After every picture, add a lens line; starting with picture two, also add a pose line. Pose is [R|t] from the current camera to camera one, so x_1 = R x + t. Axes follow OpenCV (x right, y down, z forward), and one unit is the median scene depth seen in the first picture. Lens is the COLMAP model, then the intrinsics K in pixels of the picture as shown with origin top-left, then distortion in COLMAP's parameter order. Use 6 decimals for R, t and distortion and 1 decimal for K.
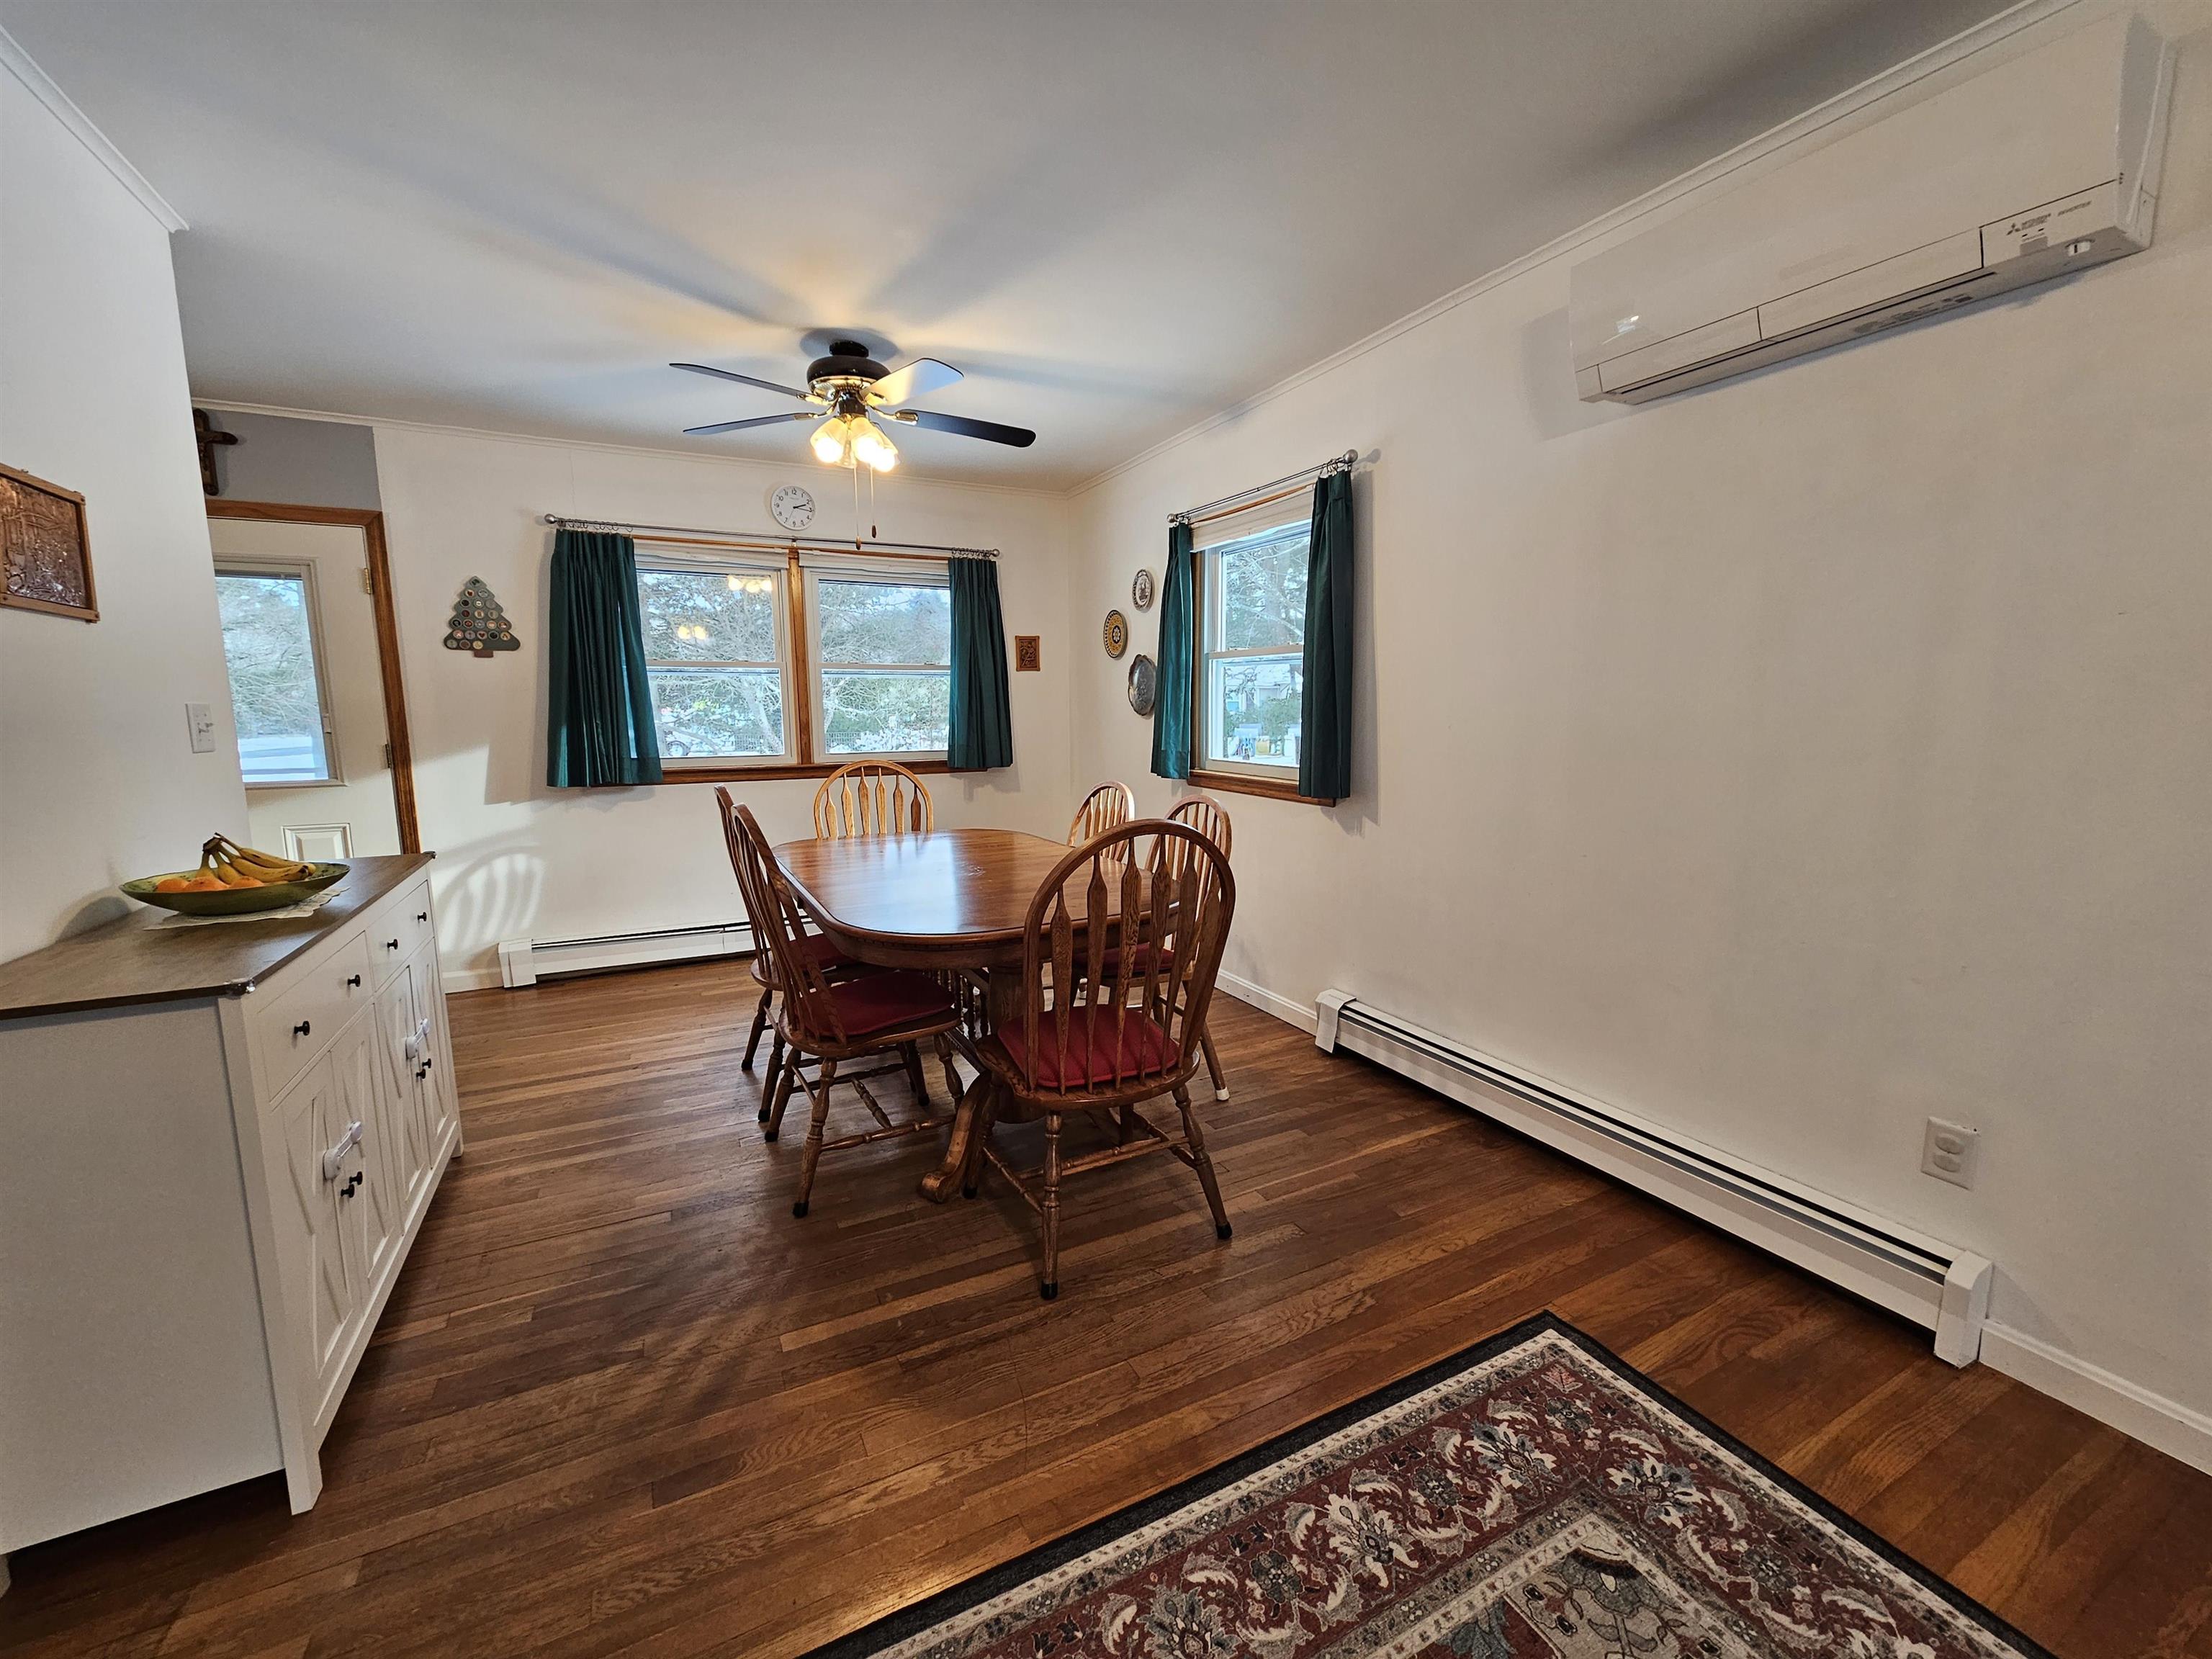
lens RADIAL K [[906.0, 0, 1116.1], [0, 906.0, 833.5], [0, 0, 1]] dist [0.001979, 0.001869]
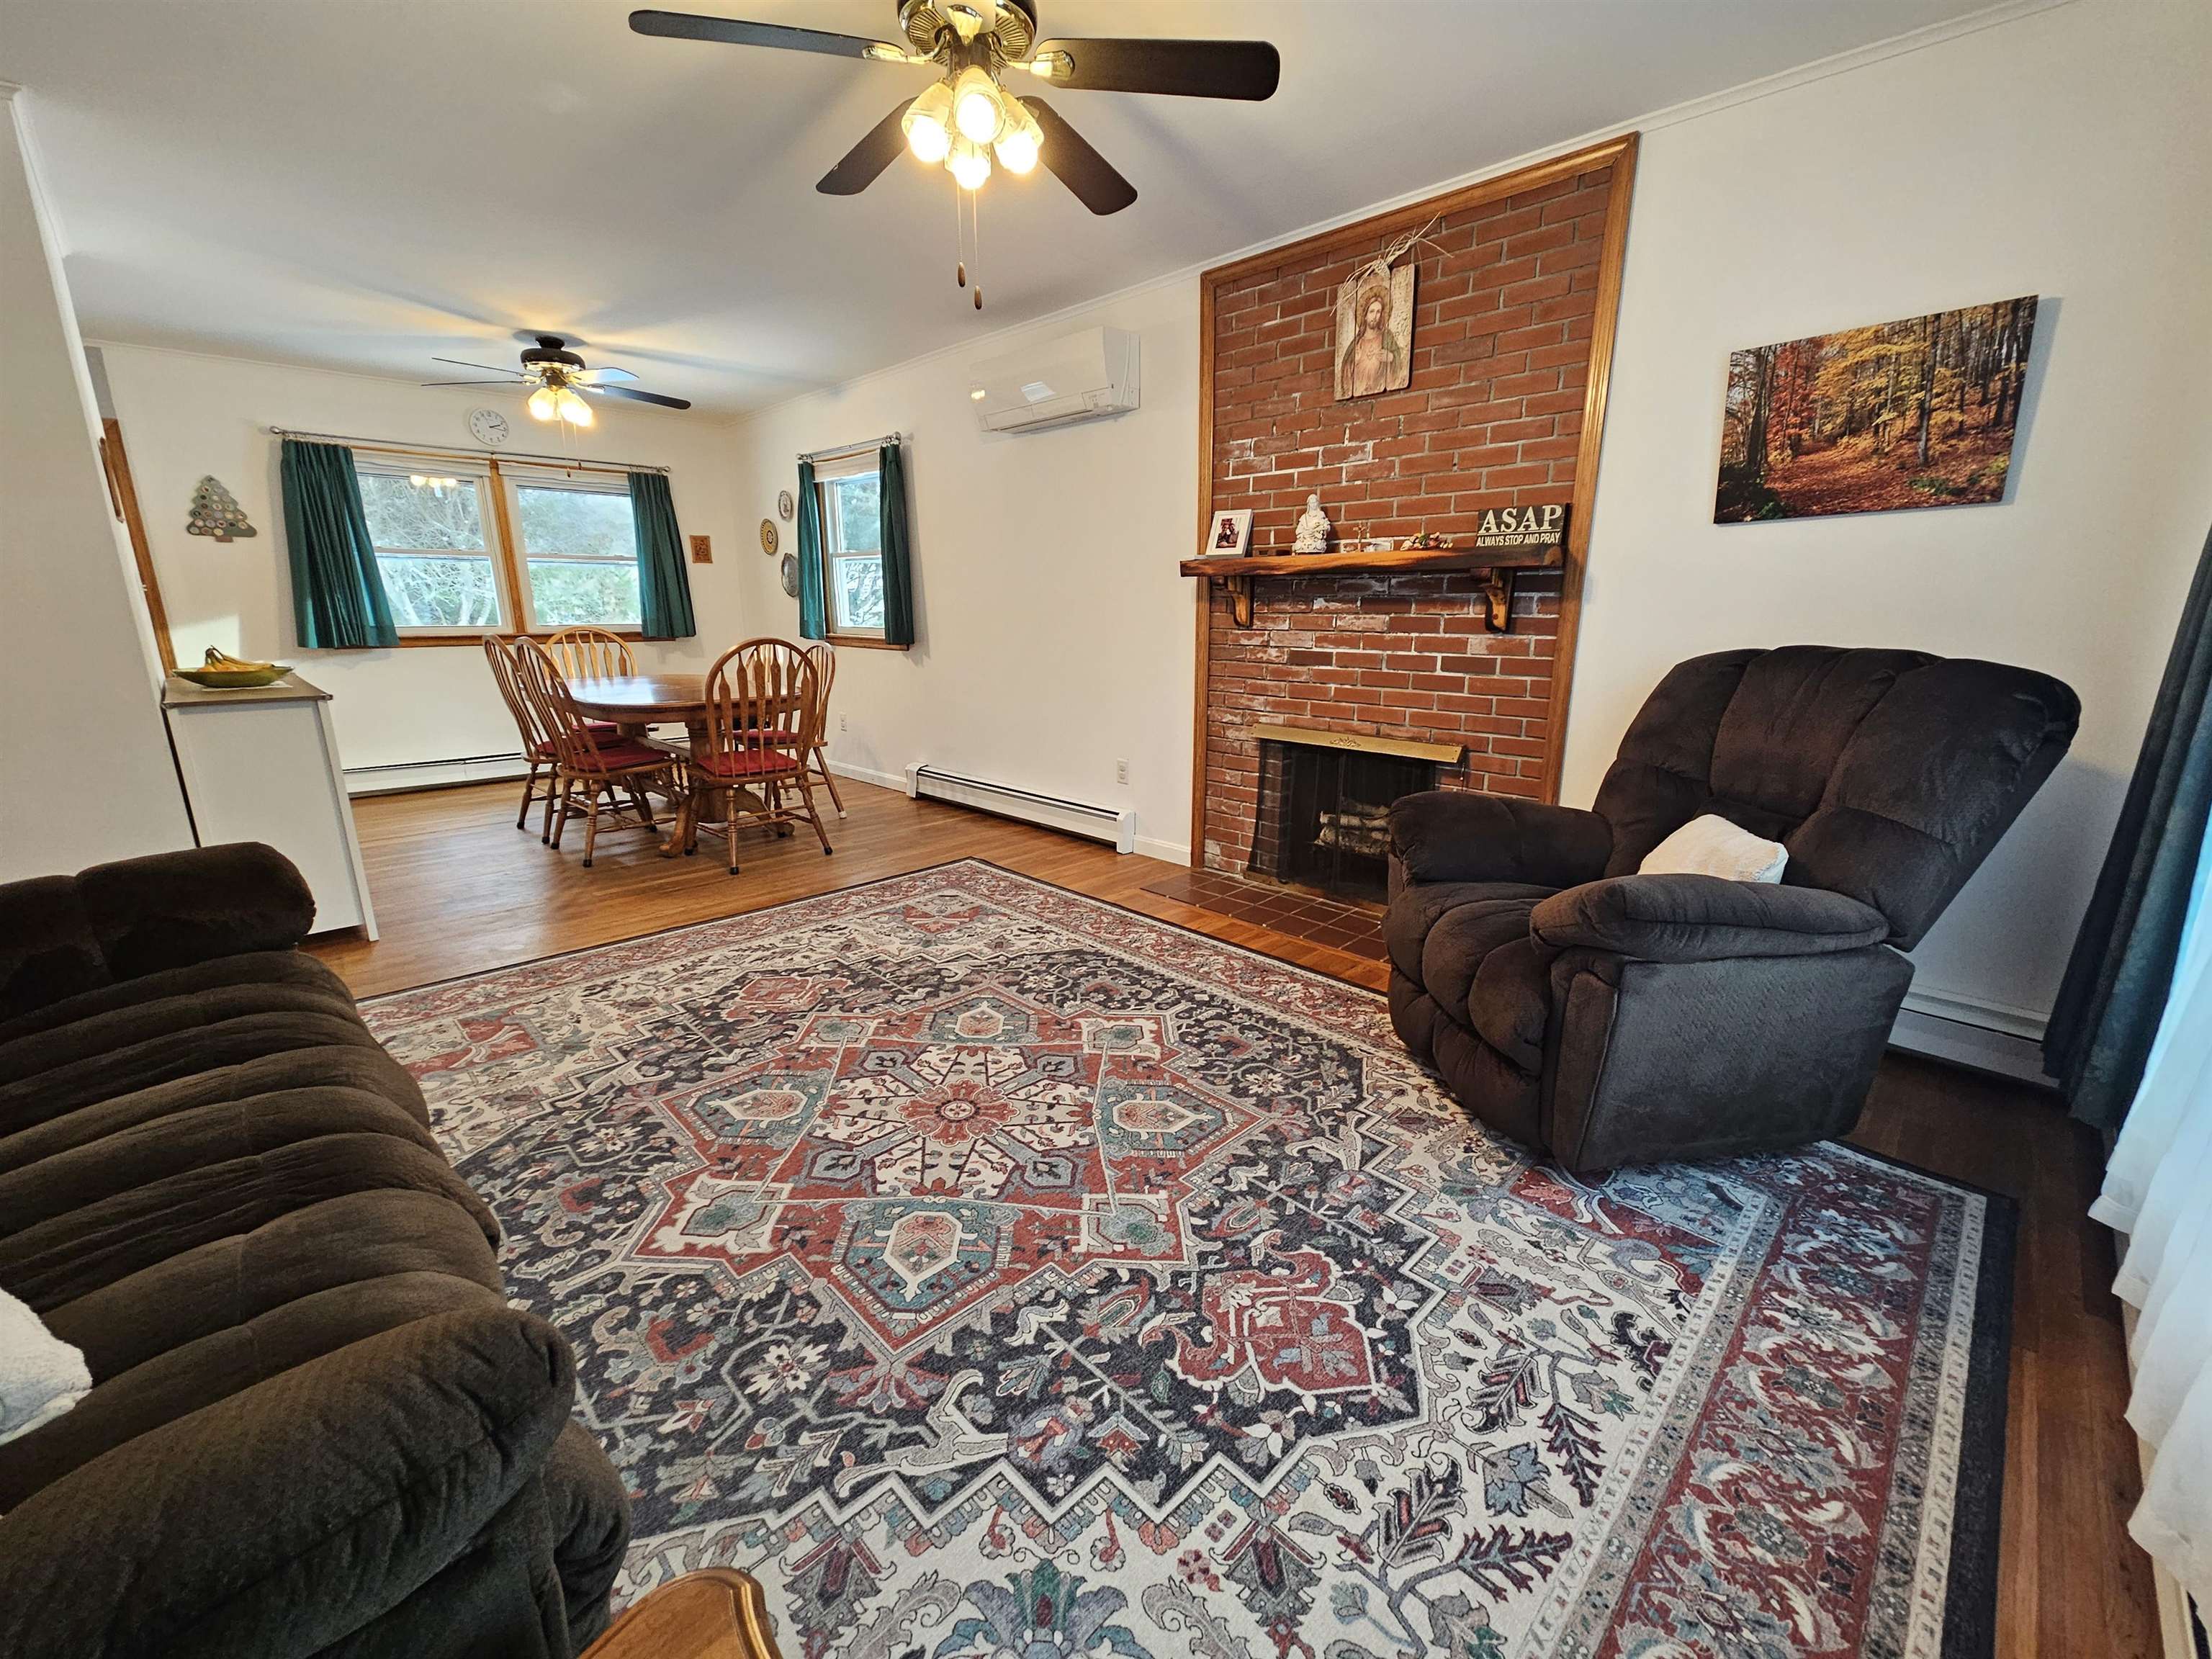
lens RADIAL K [[906.0, 0, 1120.8], [0, 906.0, 836.5], [0, 0, 1]] dist [0.001979, 0.001869]
pose [[0.951544, -0.070007, 0.299438, 0.086285], [0.036828, 0.992677, 0.115051, 0.126475], [-0.305299, -0.098449, 0.947154, -0.697005]]
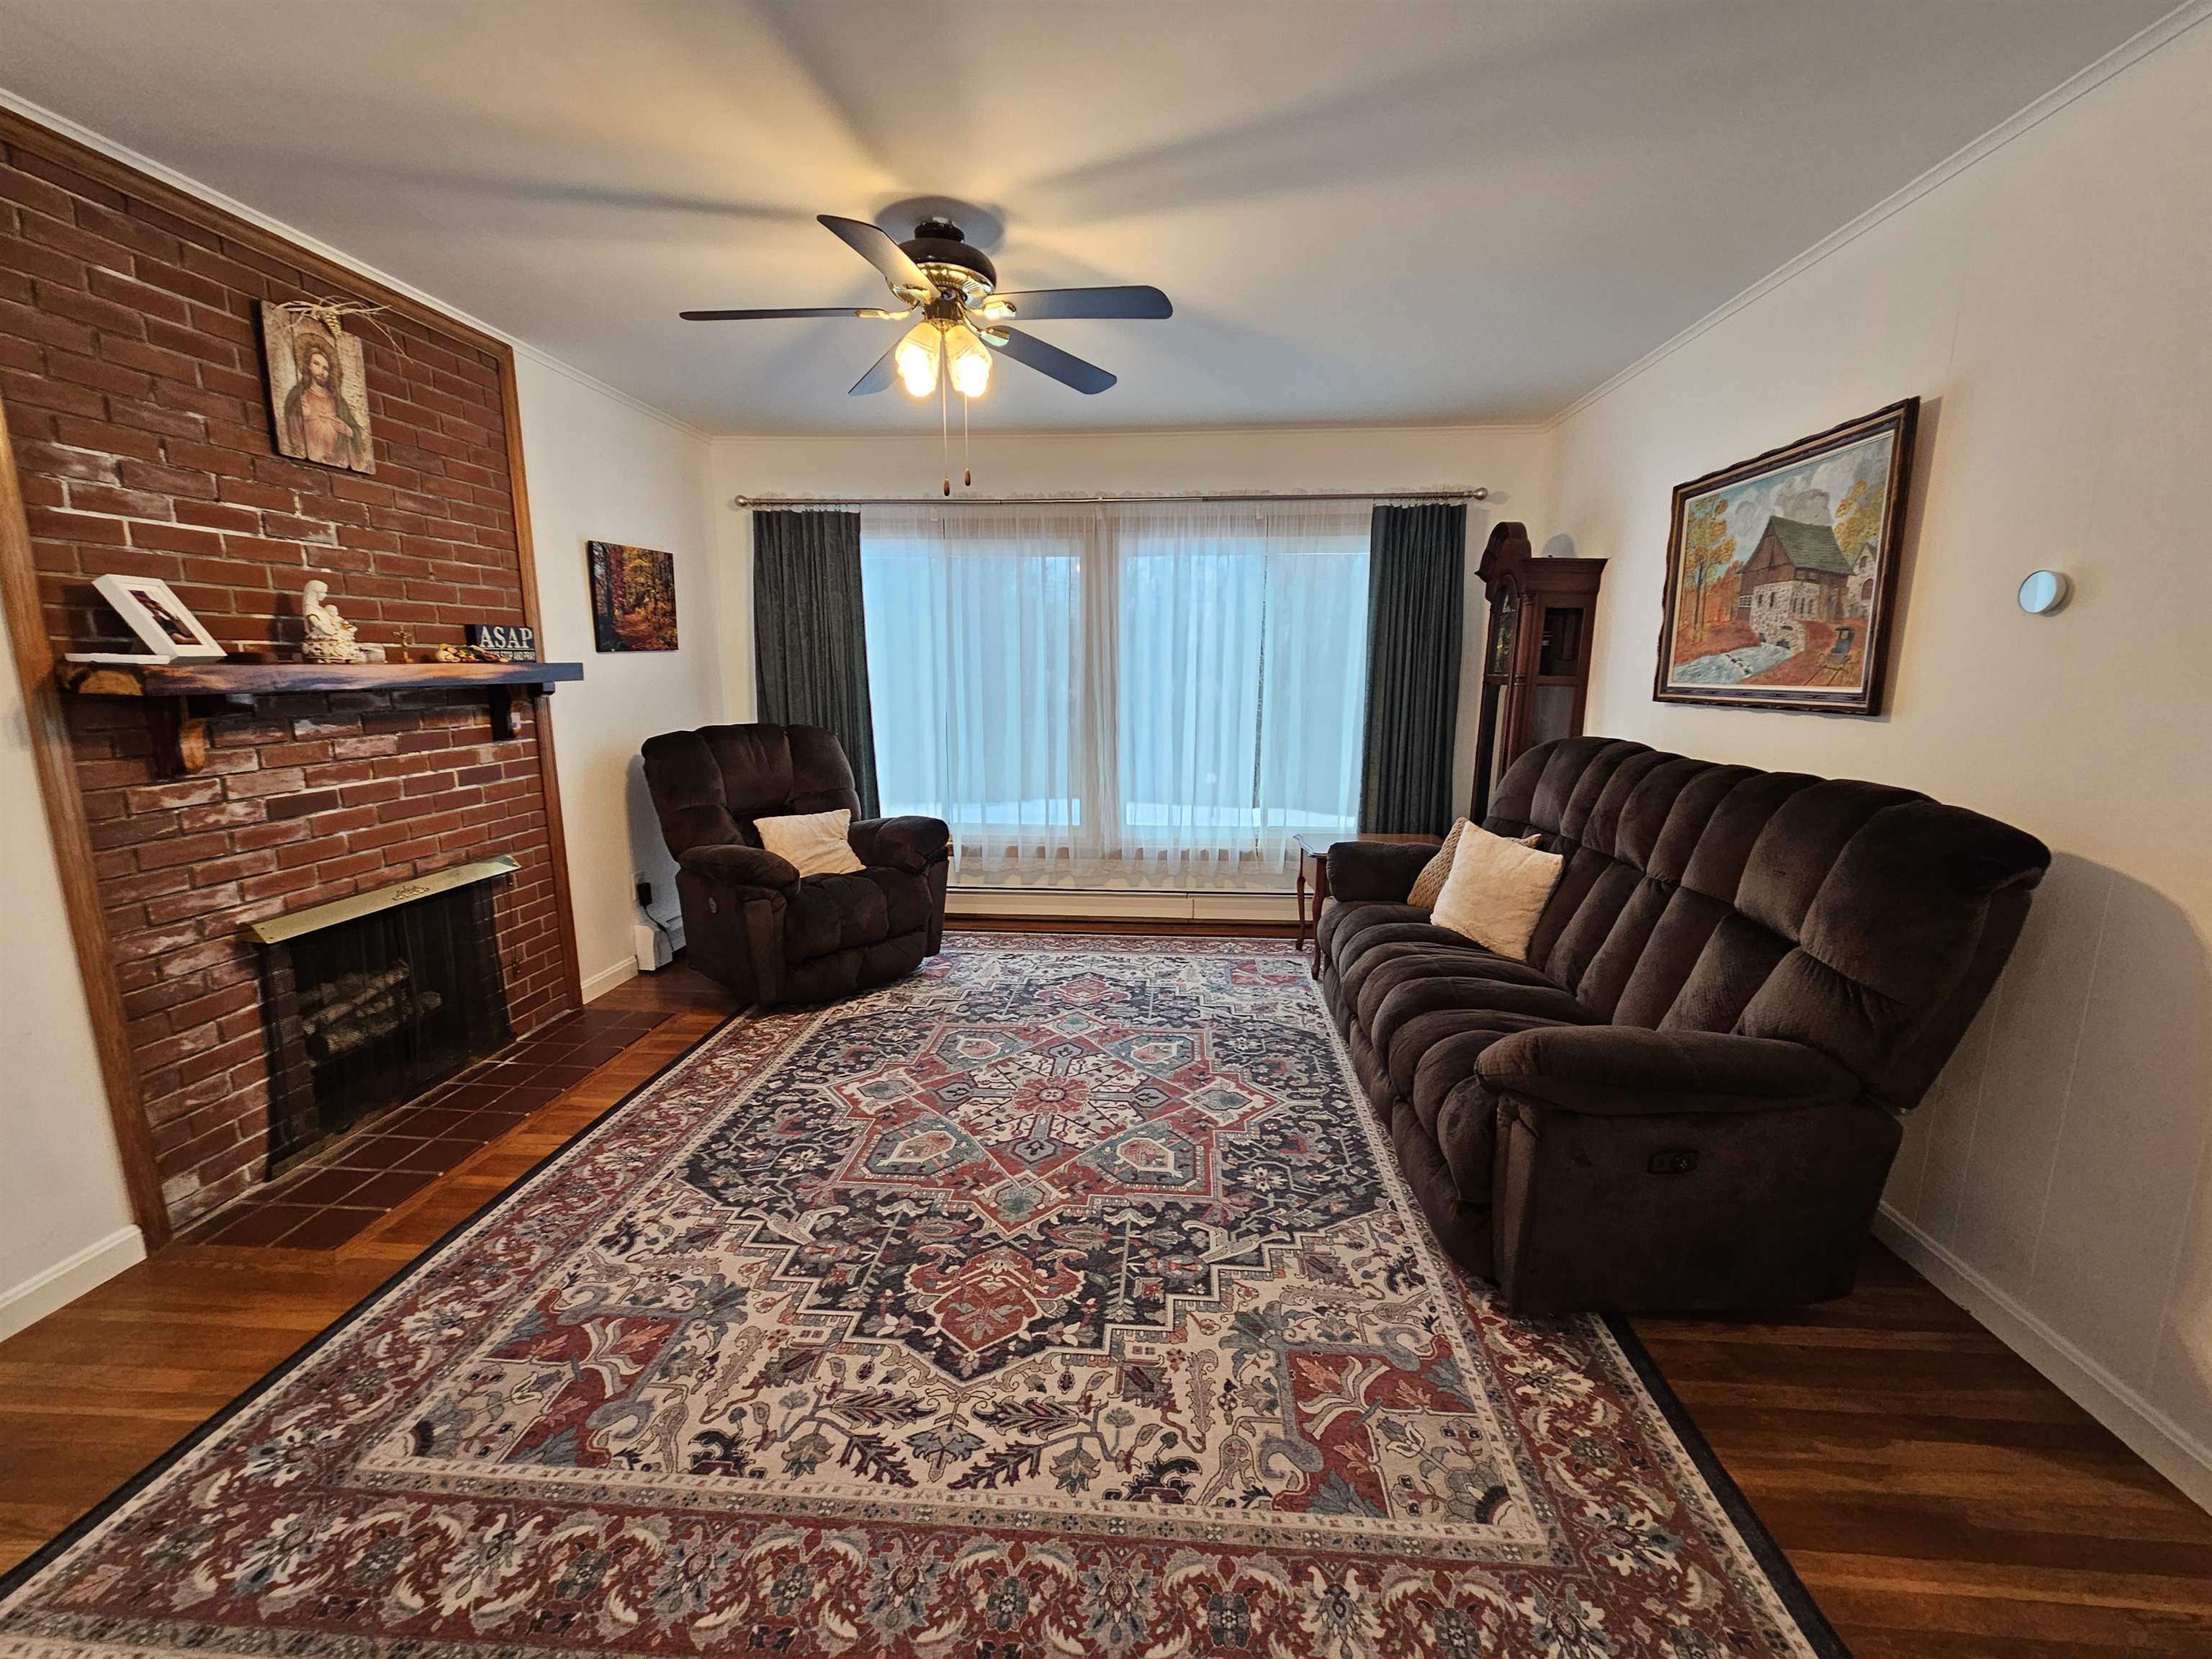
lens RADIAL K [[906.0, 0, 1118.3], [0, 906.0, 829.3], [0, 0, 1]] dist [0.001979, 0.001869]
pose [[-0.856115, -0.091222, 0.508671, -0.305361], [0.073785, 0.952636, 0.295025, -0.094984], [-0.511491, 0.290107, -0.808835, 0.495834]]
